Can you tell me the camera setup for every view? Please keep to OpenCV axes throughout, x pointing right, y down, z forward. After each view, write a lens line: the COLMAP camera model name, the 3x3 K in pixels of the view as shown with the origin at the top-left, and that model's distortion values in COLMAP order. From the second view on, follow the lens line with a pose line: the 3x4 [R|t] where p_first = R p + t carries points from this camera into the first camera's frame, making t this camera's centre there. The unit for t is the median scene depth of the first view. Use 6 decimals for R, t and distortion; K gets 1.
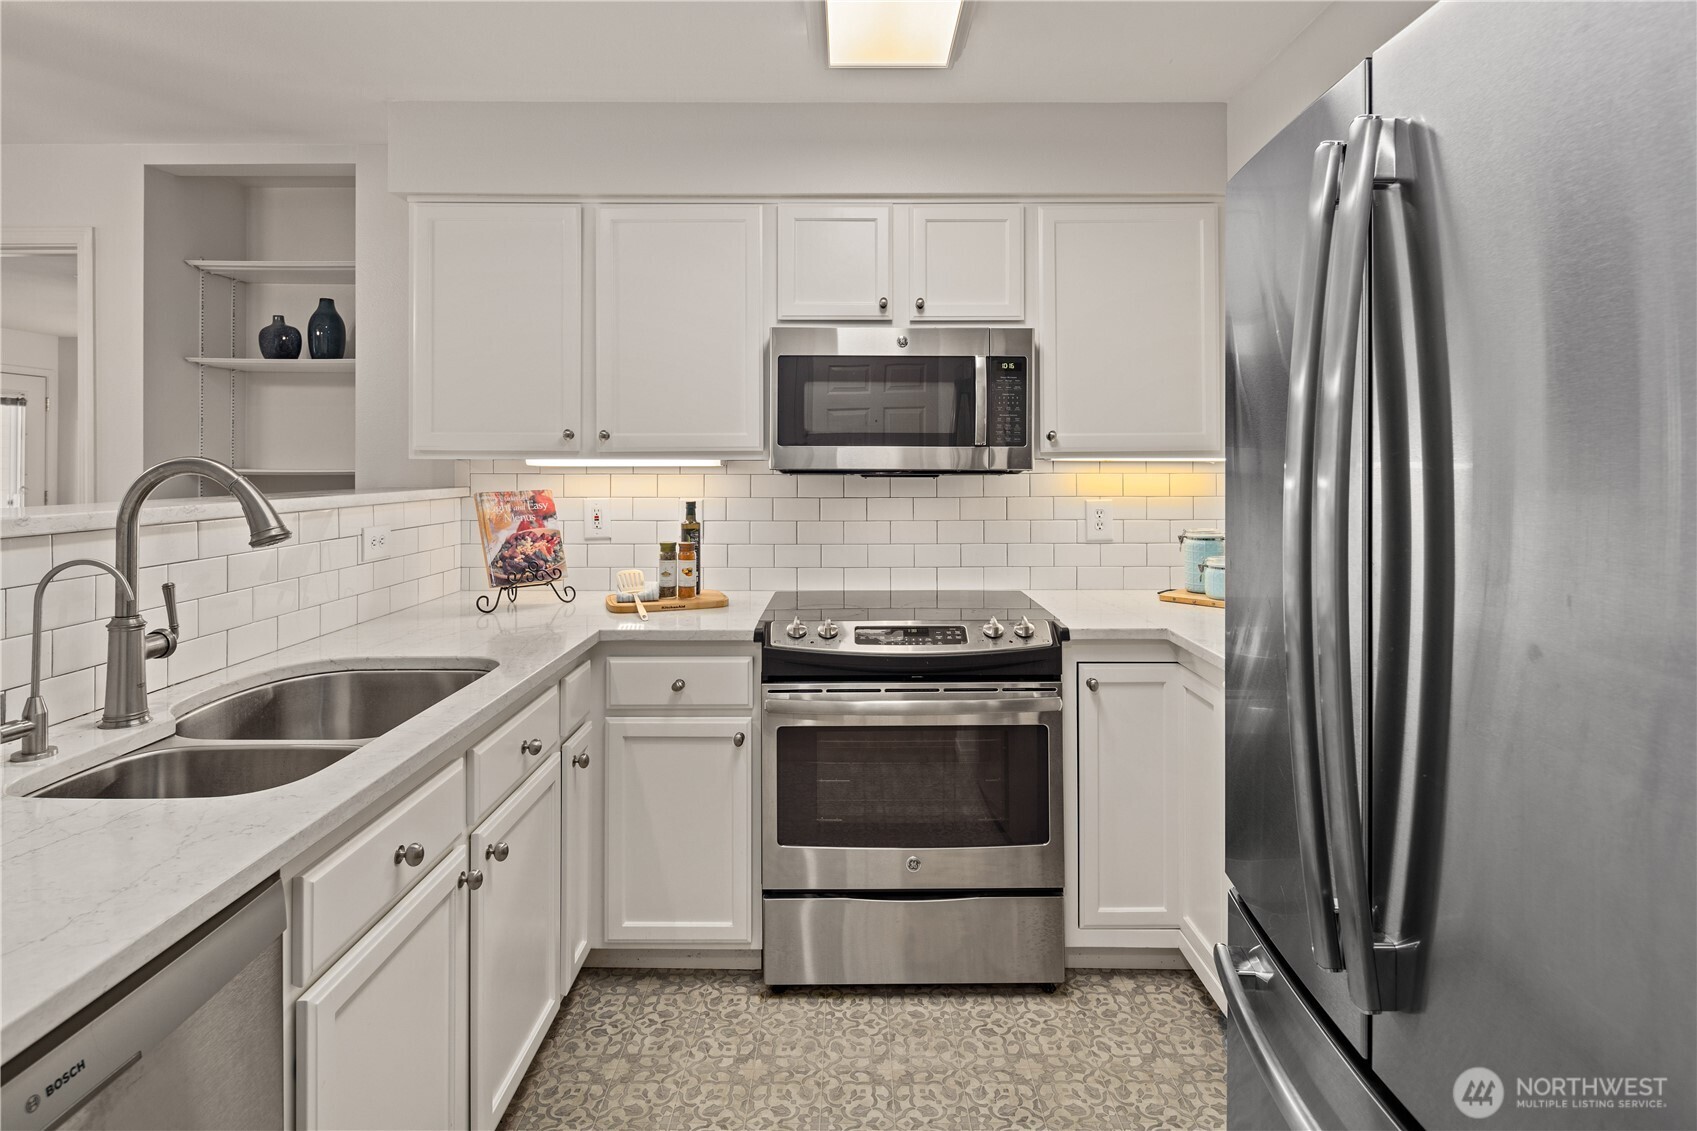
lens RADIAL K [[837.2, 0, 858.5], [0, 837.2, 453.5], [0, 0, 1]] dist [0.005309, -0.005312]
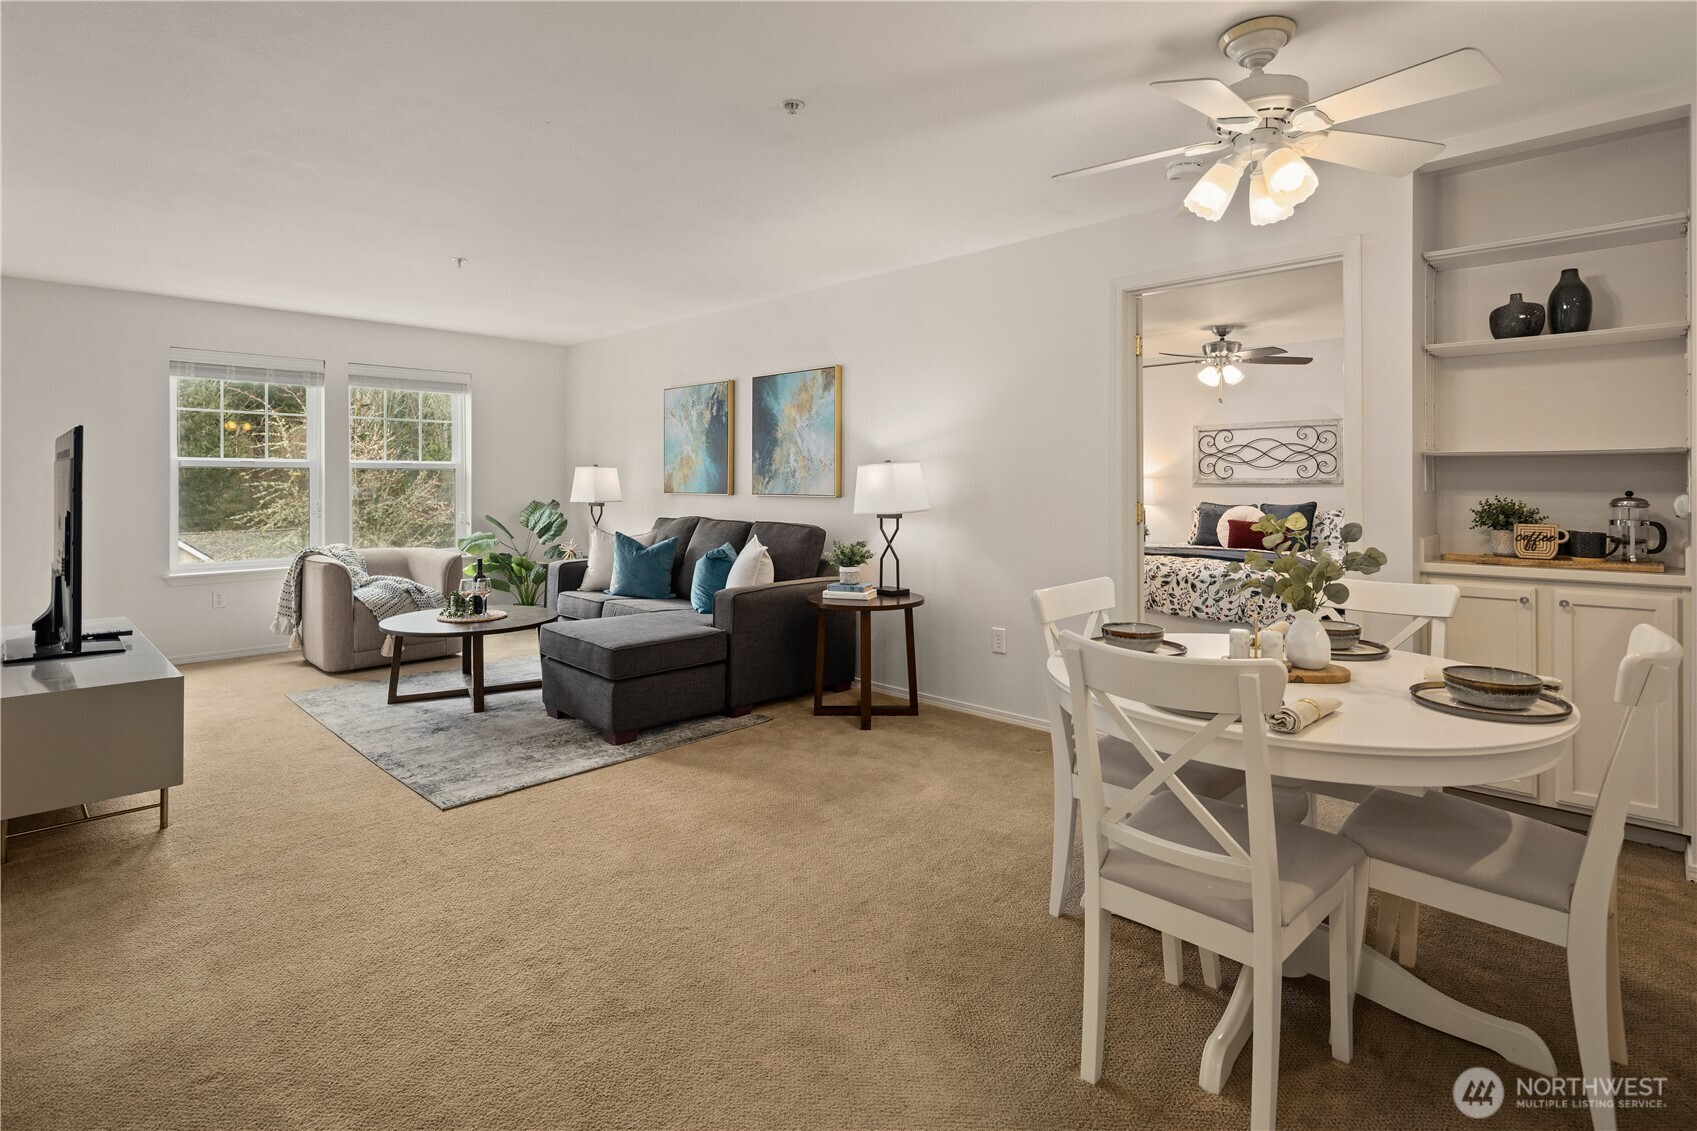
lens RADIAL K [[837.2, 0, 842.3], [0, 837.2, 484.5], [0, 0, 1]] dist [0.005309, -0.005312]
pose [[0.711383, 0.002566, -0.702800, -0.718001], [0.009091, 0.999876, 0.012853, 0.051817], [0.702745, -0.015532, 0.711272, -0.335775]]
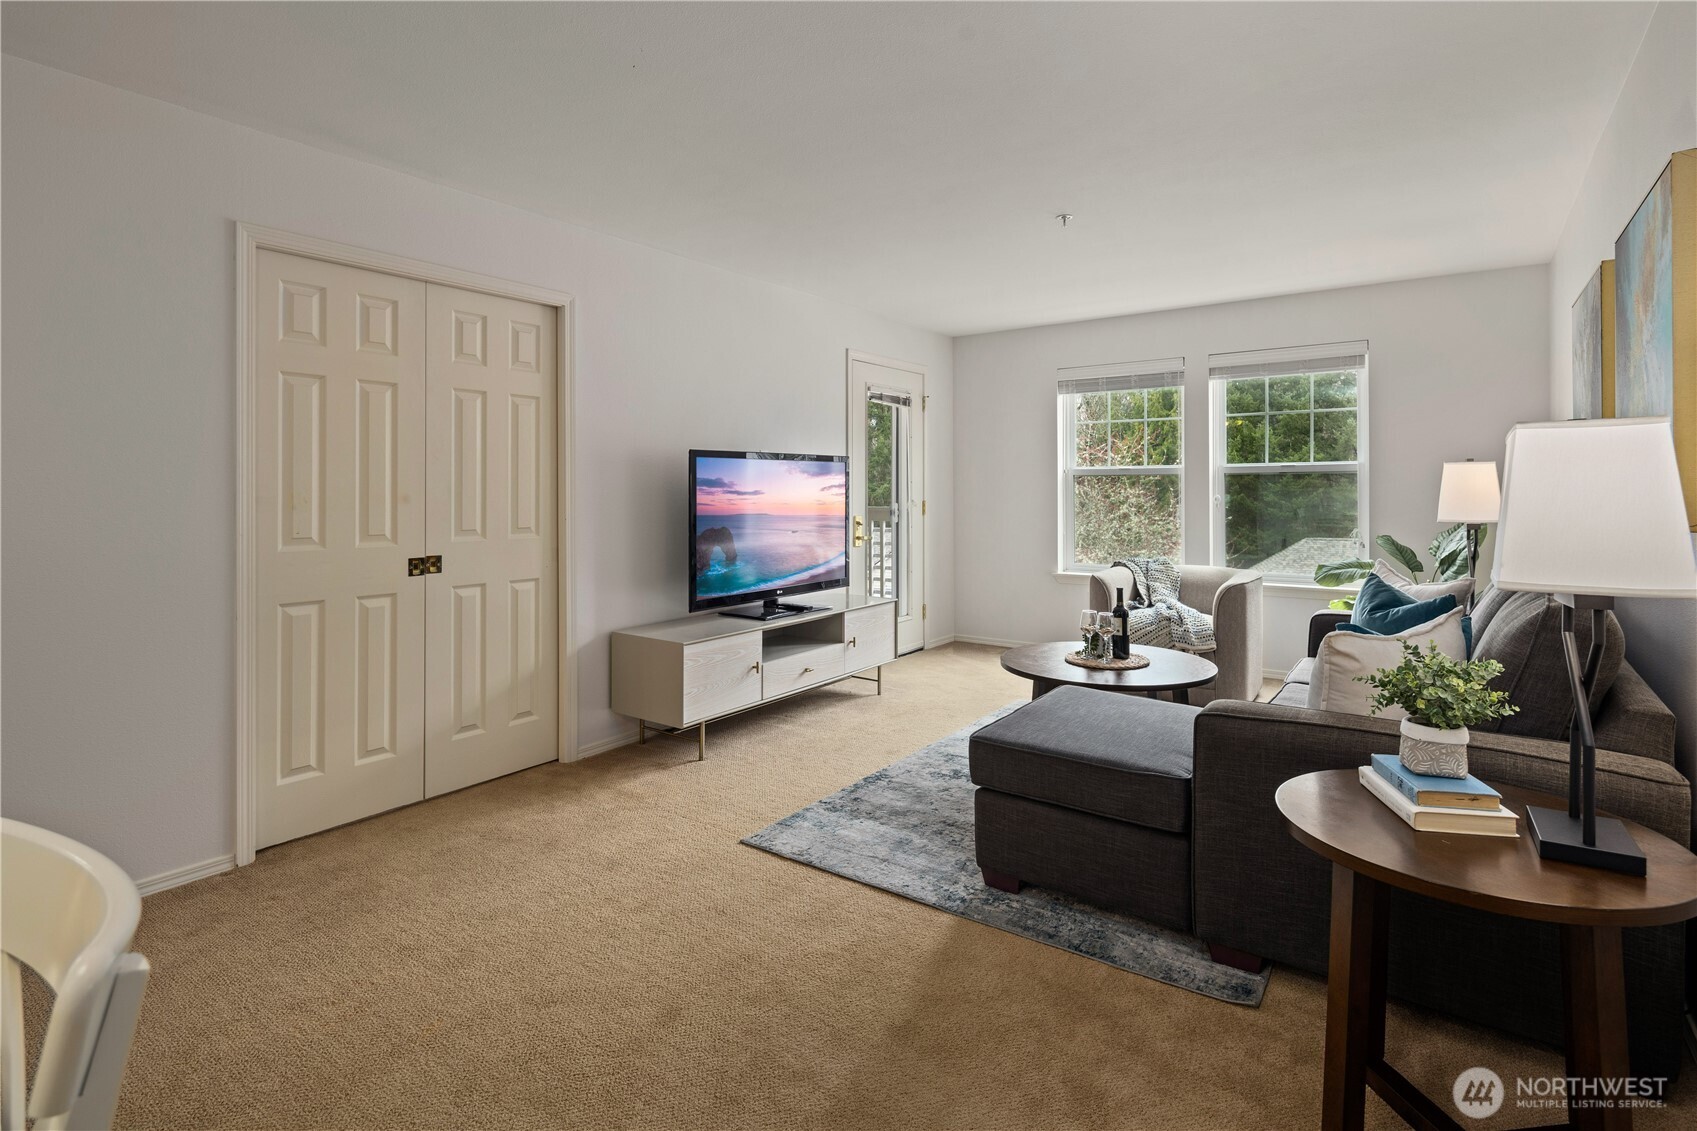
lens RADIAL K [[837.2, 0, 844.4], [0, 837.2, 483.4], [0, 0, 1]] dist [0.005309, -0.005312]
pose [[-0.590612, -0.003139, -0.806950, -1.177894], [0.013691, 0.999810, -0.013909, 0.067965], [0.806840, -0.019263, -0.590456, 0.984300]]
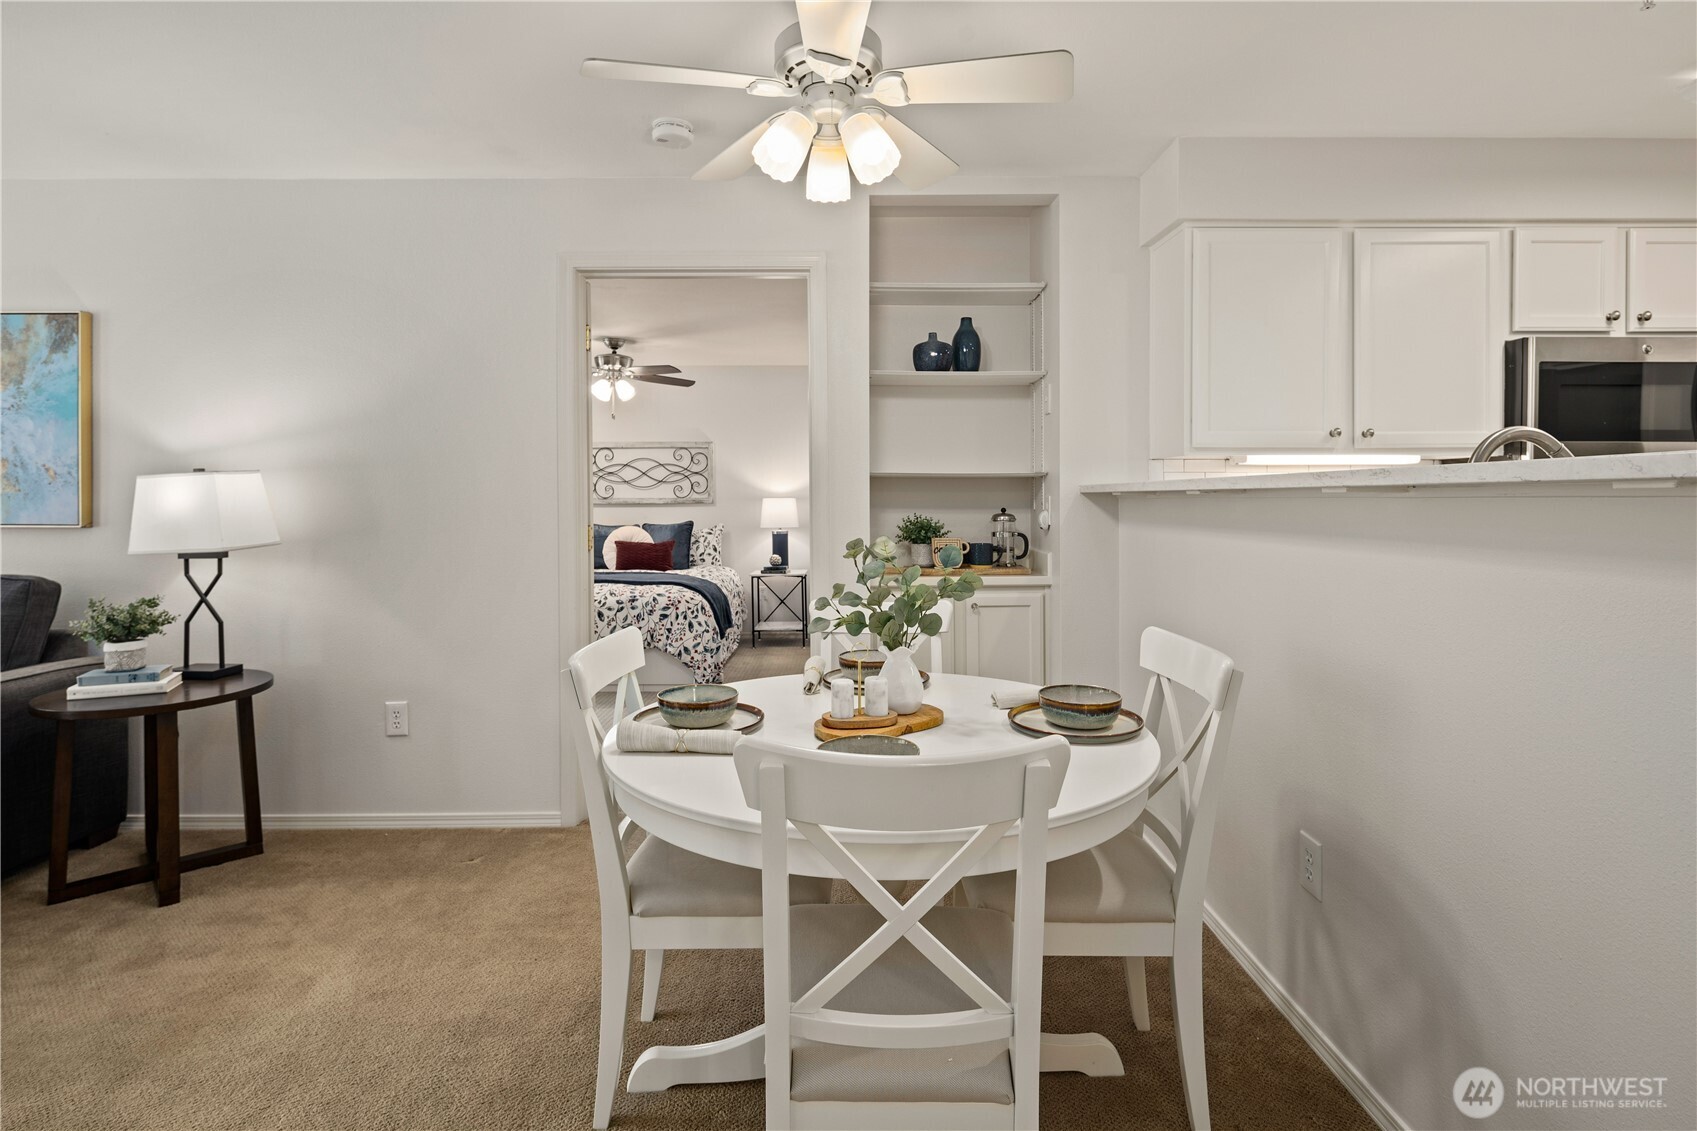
lens RADIAL K [[837.2, 0, 846.6], [0, 837.2, 505.7], [0, 0, 1]] dist [0.005309, -0.005312]
pose [[0.999998, -0.001754, 0.000416, -1.030107], [0.001746, 0.999830, 0.018368, 0.055724], [-0.000448, -0.018367, 0.999831, -0.139819]]
